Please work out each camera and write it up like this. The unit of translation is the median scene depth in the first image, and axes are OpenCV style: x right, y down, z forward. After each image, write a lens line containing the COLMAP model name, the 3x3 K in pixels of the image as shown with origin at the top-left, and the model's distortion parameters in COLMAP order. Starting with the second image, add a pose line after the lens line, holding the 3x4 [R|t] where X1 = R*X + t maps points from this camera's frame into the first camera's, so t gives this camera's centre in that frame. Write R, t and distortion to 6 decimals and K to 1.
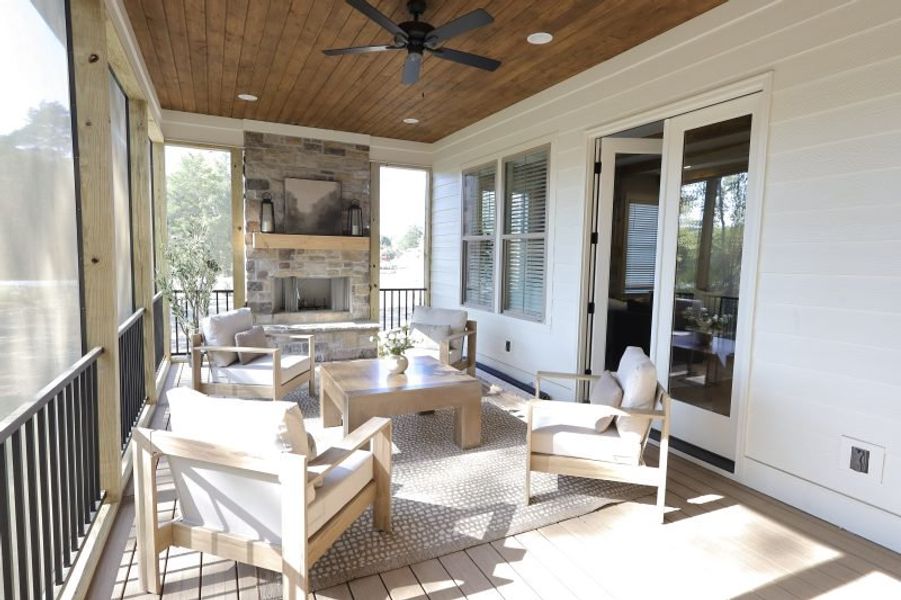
lens RADIAL K [[438.8, 0, 456.0], [0, 438.8, 290.2], [0, 0, 1]] dist [0.000414, 0.000604]
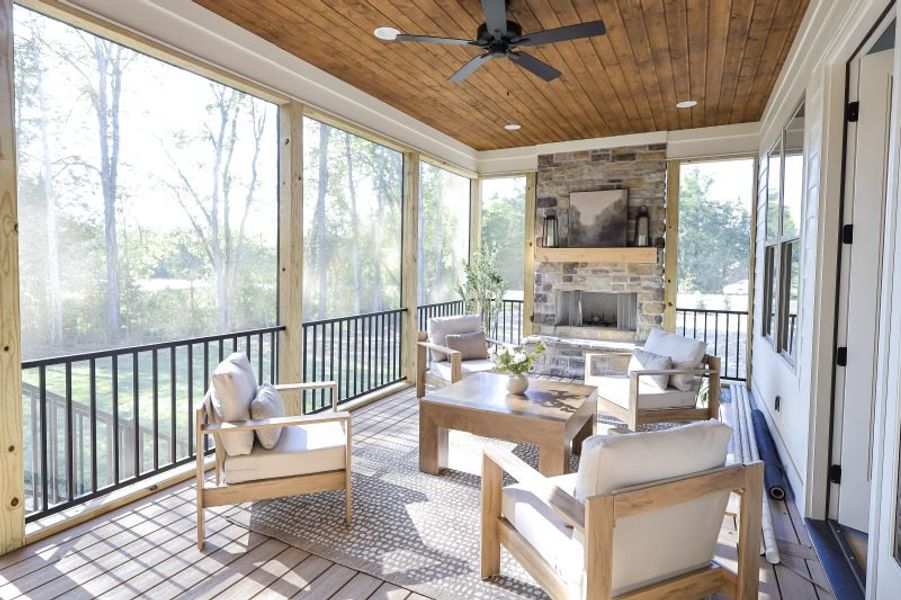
lens RADIAL K [[452.9, 0, 452.4], [0, 452.9, 279.3], [0, 0, 1]] dist [0.000304, -0.000010]
pose [[0.646272, 0.013370, -0.762990, 0.233389], [-0.060000, 0.997641, -0.033339, -0.004825], [0.760745, 0.067325, 0.645550, 0.126232]]
